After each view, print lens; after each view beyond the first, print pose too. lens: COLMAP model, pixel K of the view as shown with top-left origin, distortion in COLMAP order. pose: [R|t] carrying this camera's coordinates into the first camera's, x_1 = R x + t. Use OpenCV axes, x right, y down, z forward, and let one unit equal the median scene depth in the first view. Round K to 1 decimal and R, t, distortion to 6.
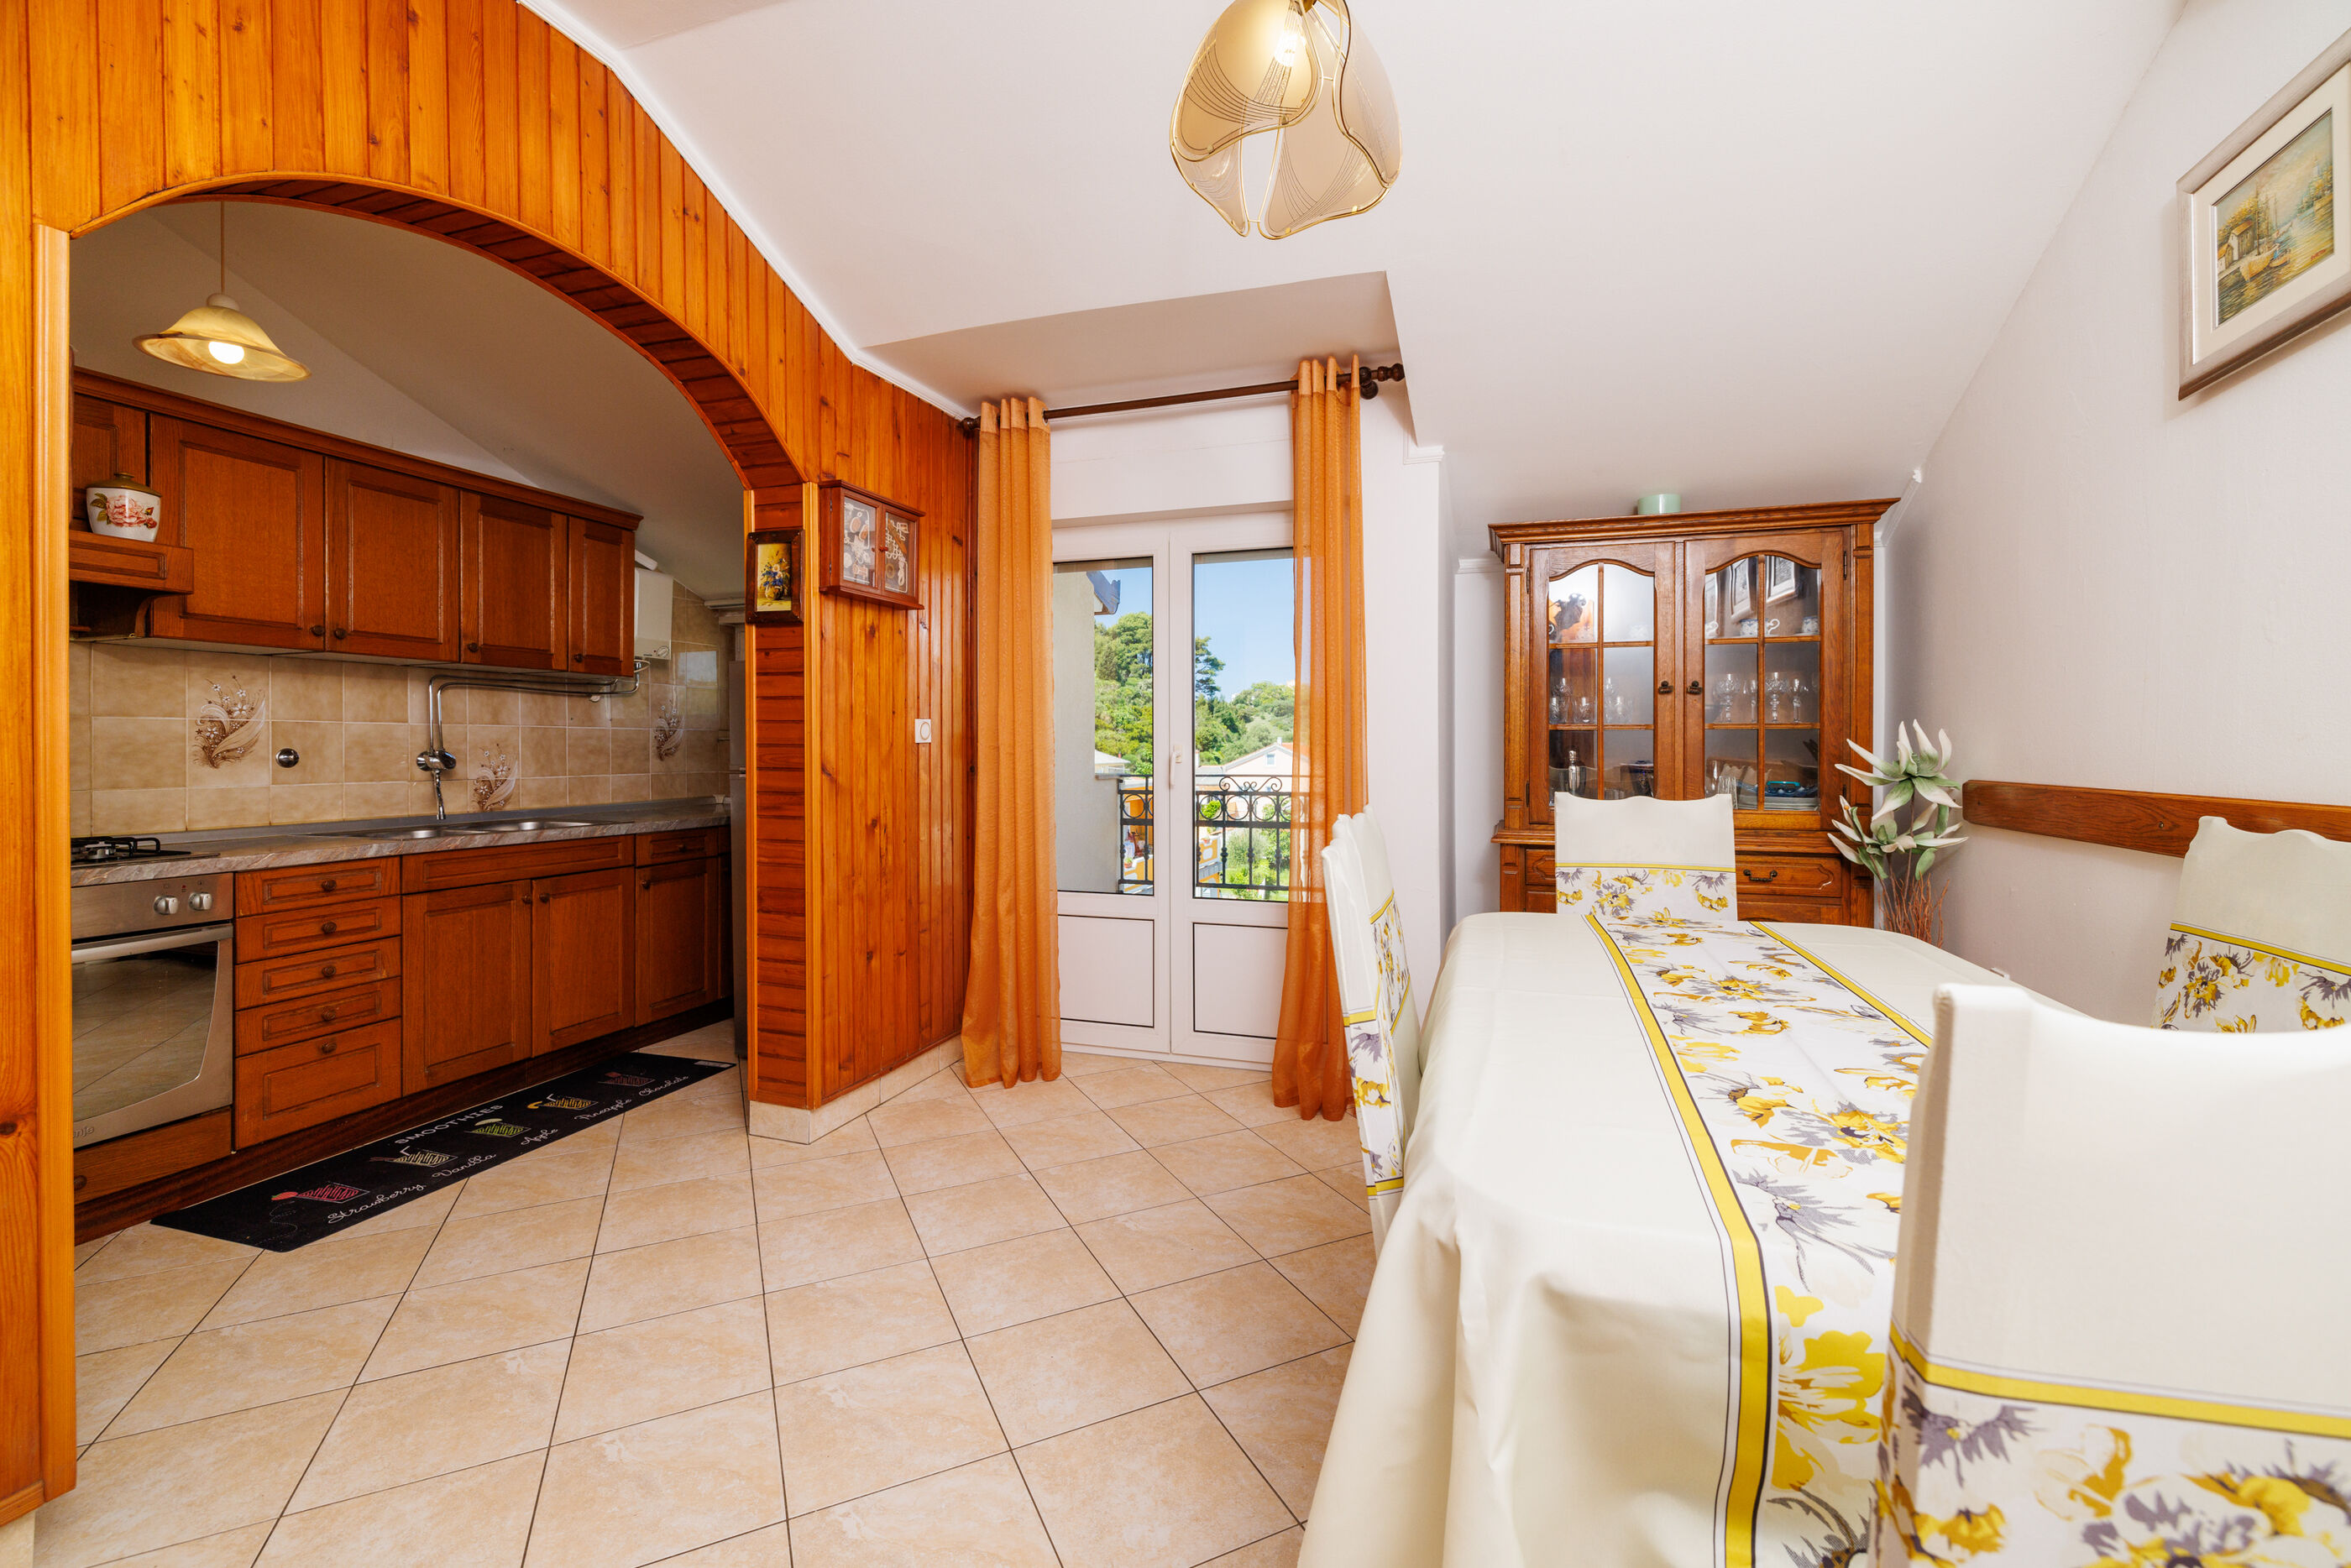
lens RADIAL K [[987.6, 0, 1183.0], [0, 987.6, 749.9], [0, 0, 1]] dist [-0.000224, 0.001439]
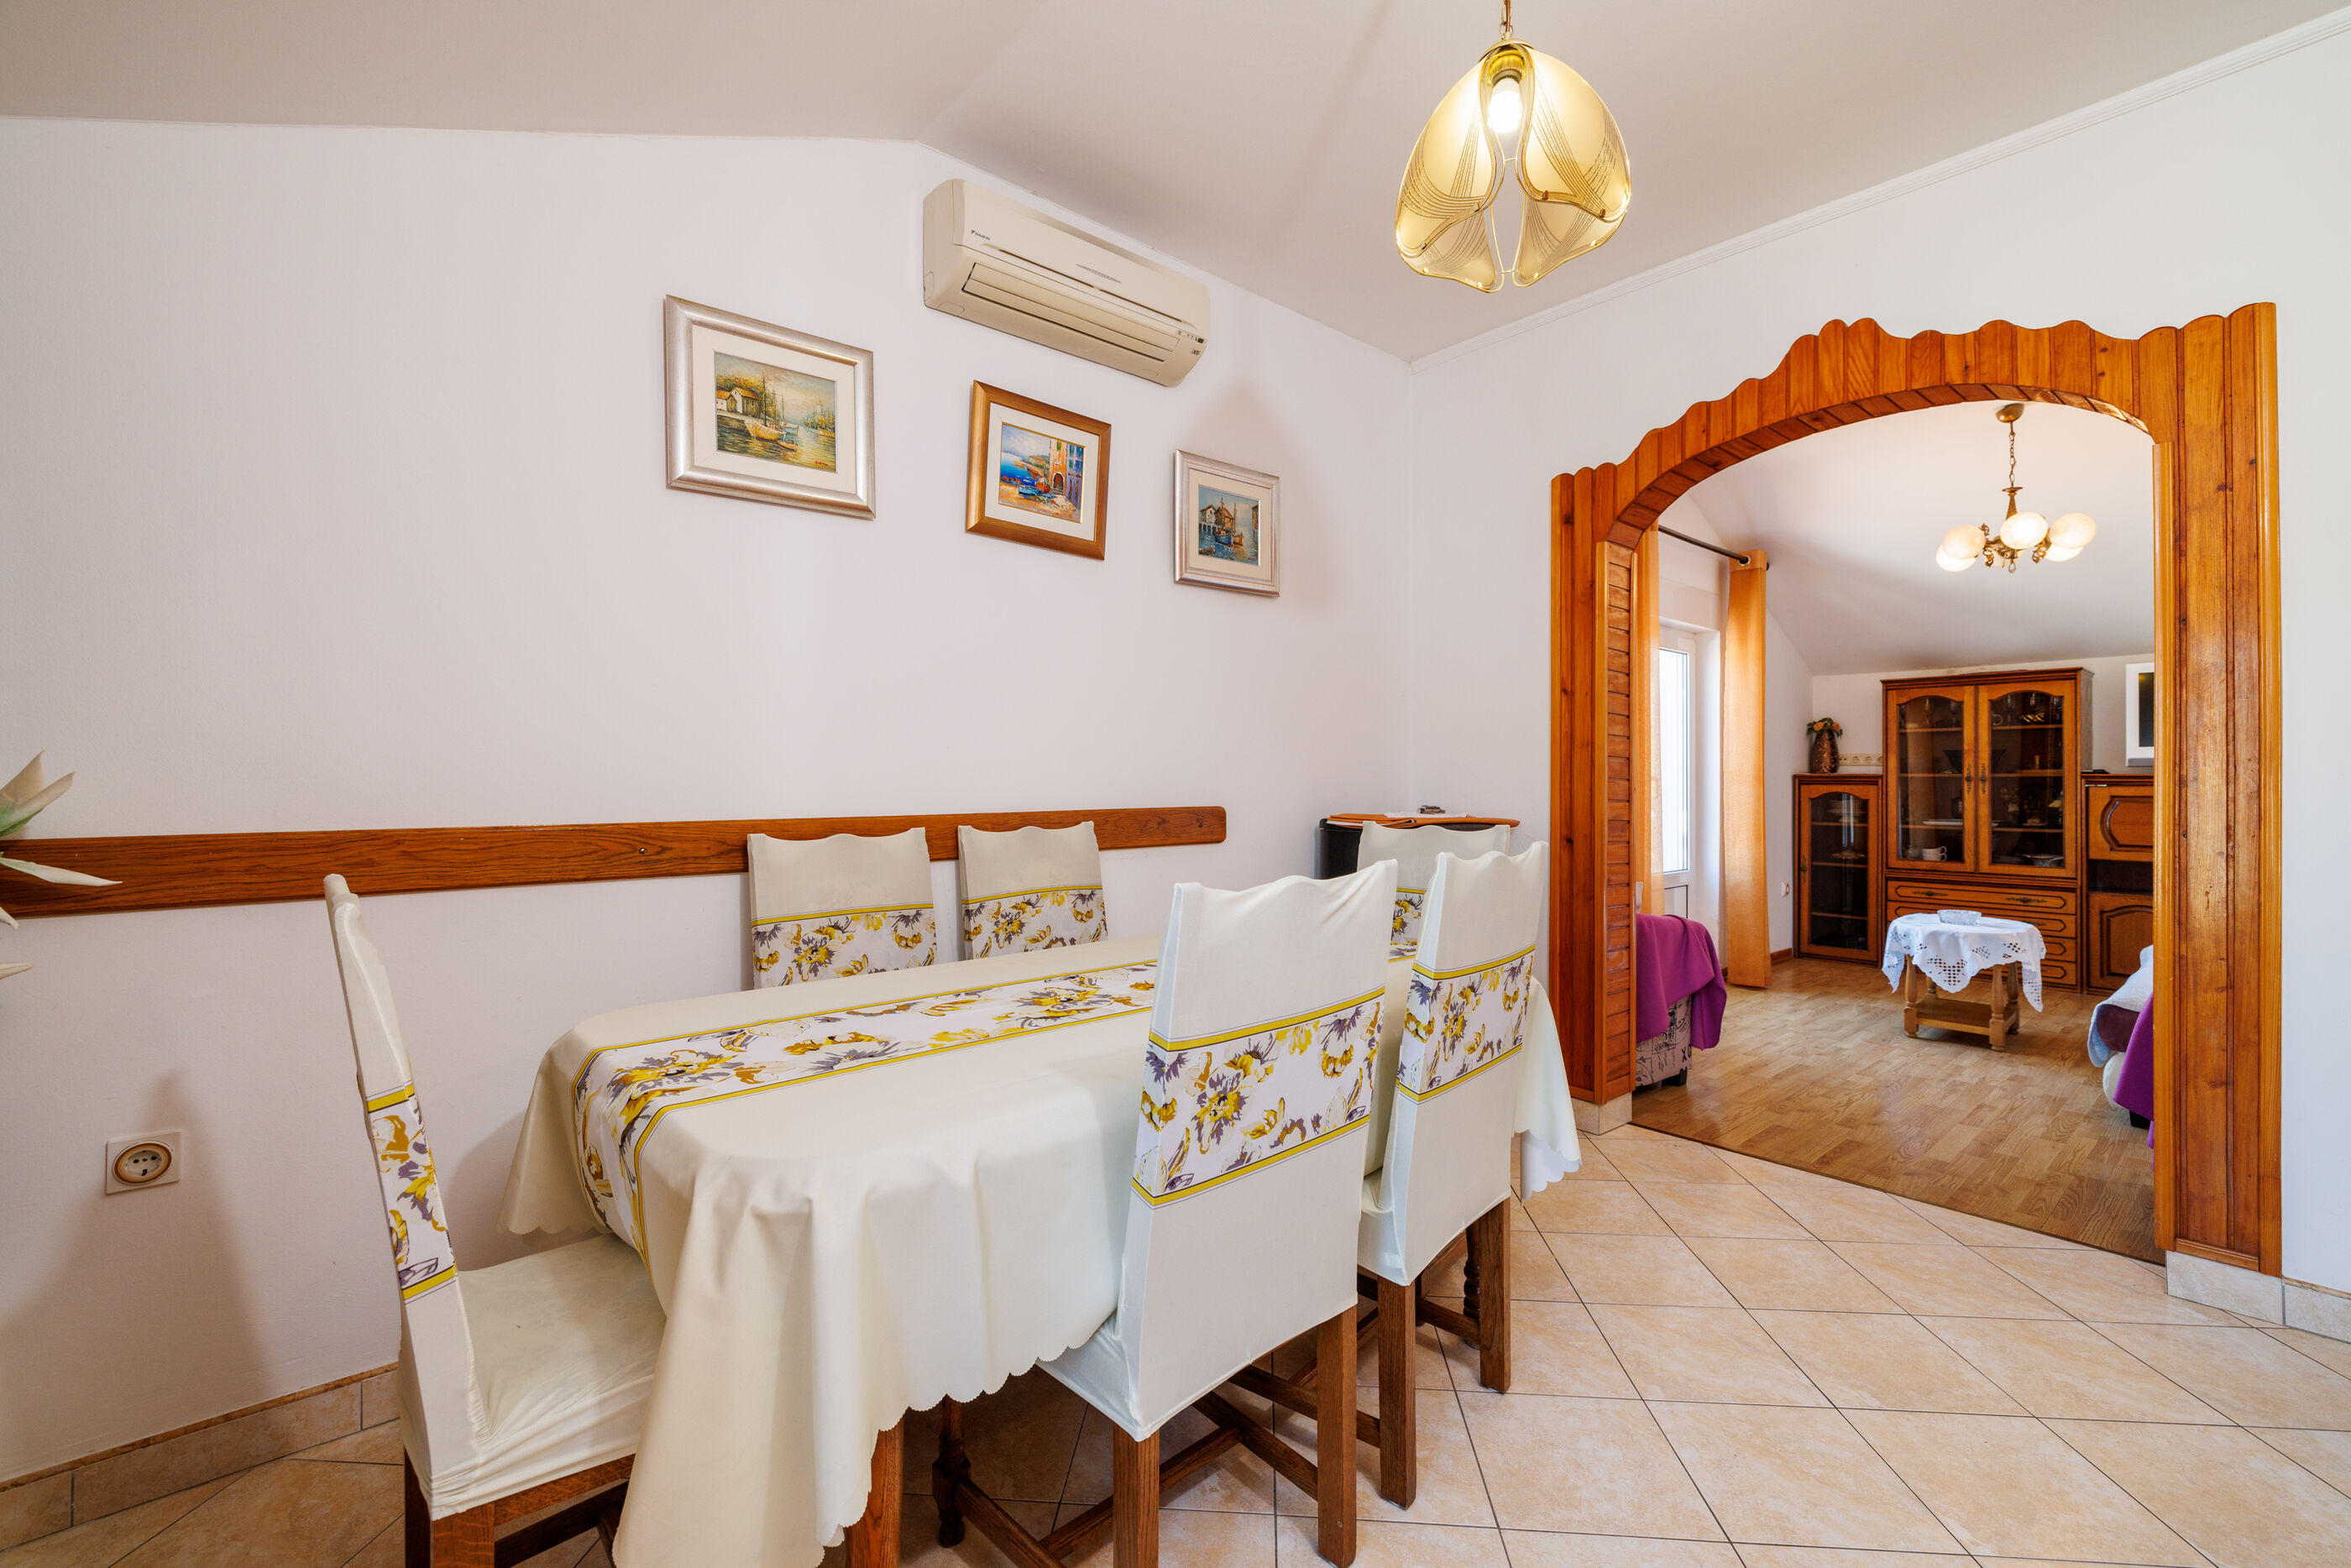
lens RADIAL K [[987.6, 0, 1186.7], [0, 987.6, 772.5], [0, 0, 1]] dist [-0.000224, 0.001439]
pose [[-0.865688, 0.007375, 0.500530, -0.060952], [0.004295, 0.999964, -0.007306, -0.000268], [-0.500566, -0.004175, -0.865688, 0.985674]]
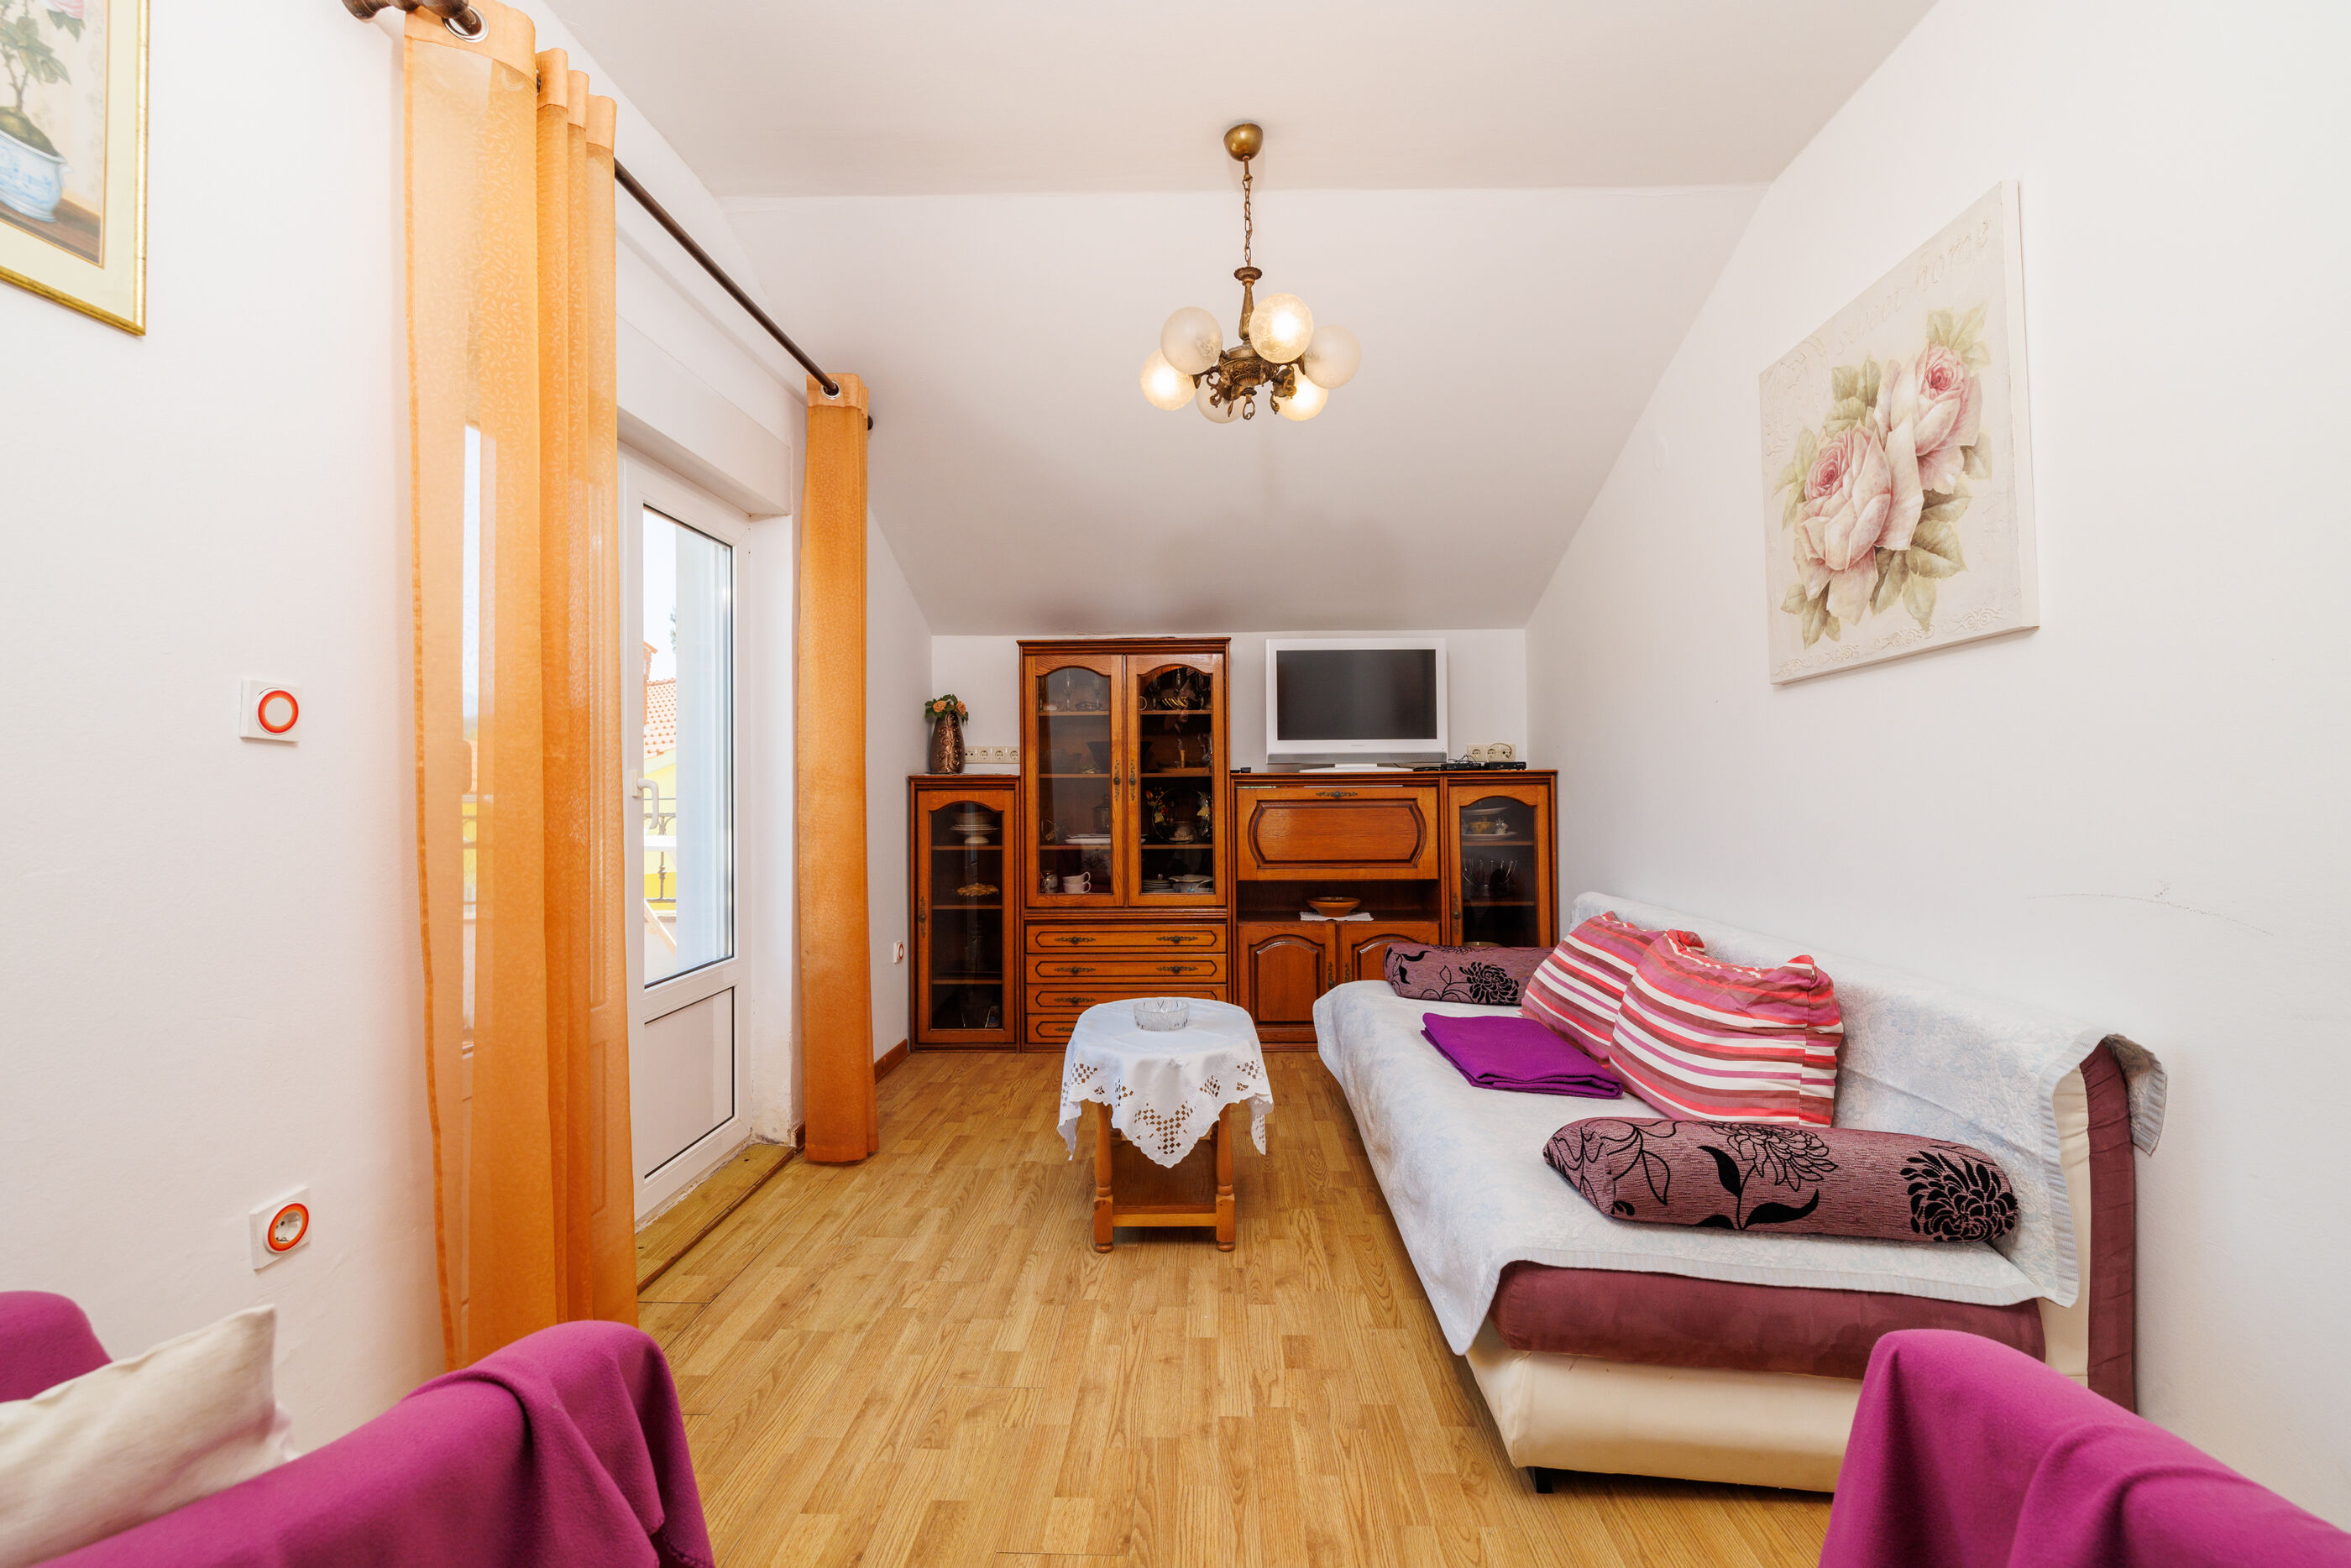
lens RADIAL K [[1004.9, 0, 1181.8], [0, 1004.9, 771.7], [0, 0, 1]] dist [0.001843, 0.000434]
pose [[-0.955463, 0.009869, -0.294947, -0.077492], [0.012177, 0.999908, -0.005990, 0.001547], [0.294861, -0.009315, -0.955495, -0.014531]]
